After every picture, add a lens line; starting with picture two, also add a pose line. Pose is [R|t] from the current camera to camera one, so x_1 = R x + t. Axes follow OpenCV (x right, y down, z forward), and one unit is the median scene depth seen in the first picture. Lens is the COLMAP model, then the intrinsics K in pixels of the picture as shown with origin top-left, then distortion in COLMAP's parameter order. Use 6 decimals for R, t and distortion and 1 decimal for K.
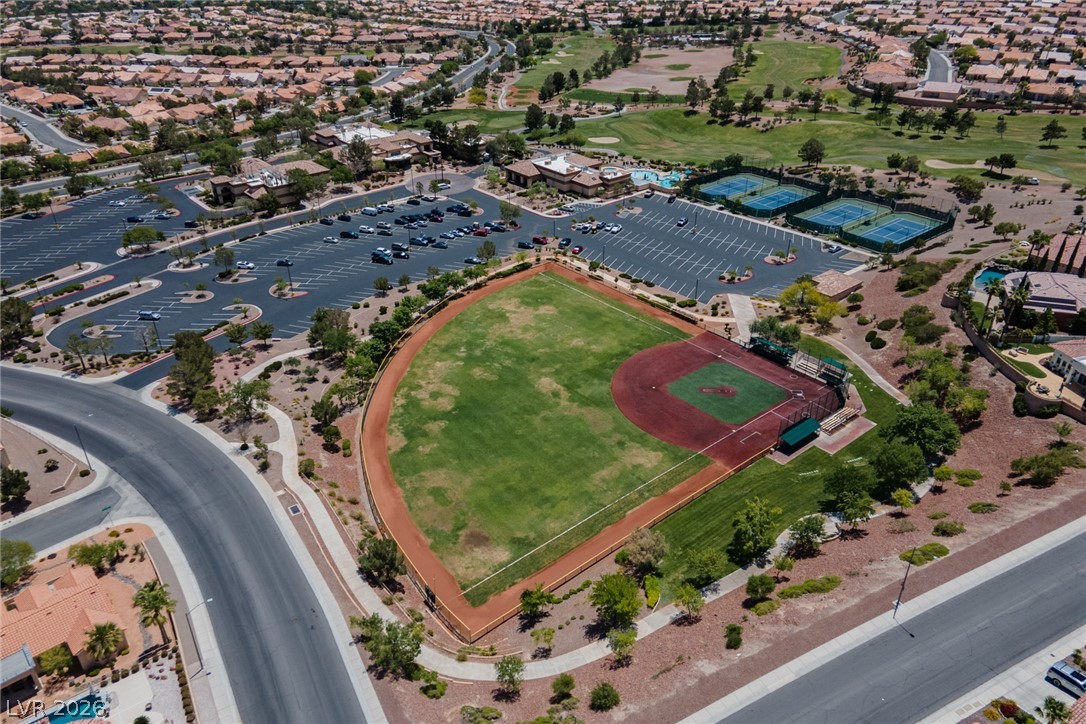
lens RADIAL K [[811.7, 0, 543.0], [0, 811.7, 362.0], [0, 0, 1]] dist [0.055176, 0.000166]
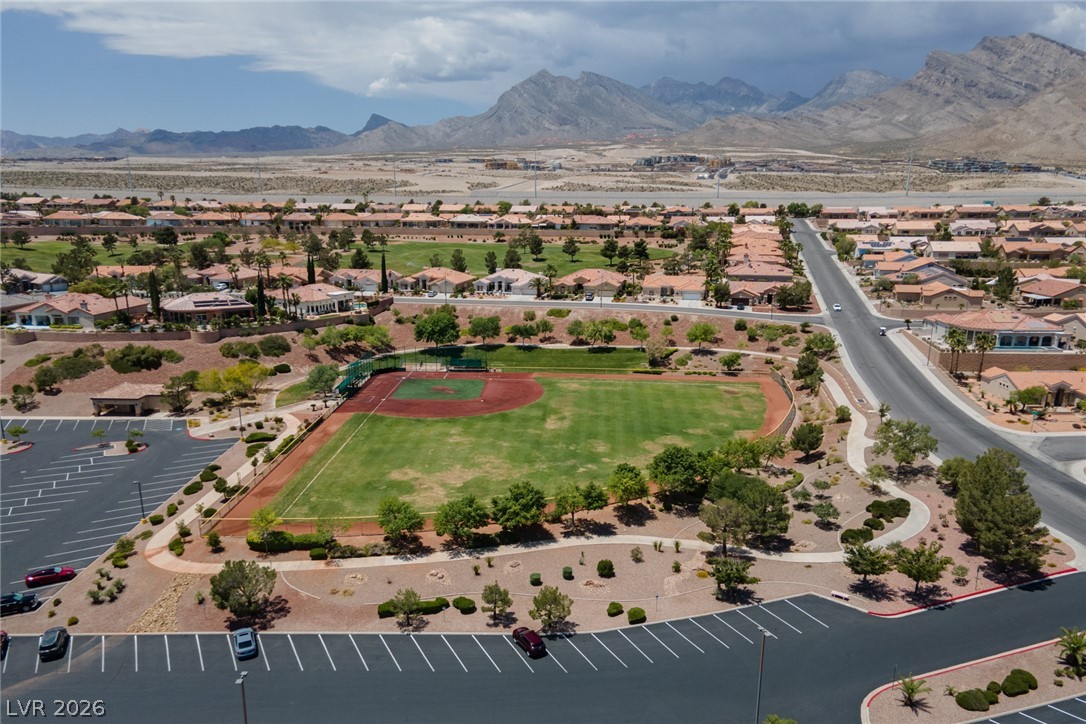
lens RADIAL K [[797.0, 0, 543.0], [0, 797.0, 362.0], [0, 0, 1]] dist [0.043434, -0.002154]
pose [[-0.747945, -0.136853, 0.649500, -0.144663], [0.329881, 0.772473, 0.542646, -0.134454], [-0.575984, 0.620127, -0.532621, 0.378225]]
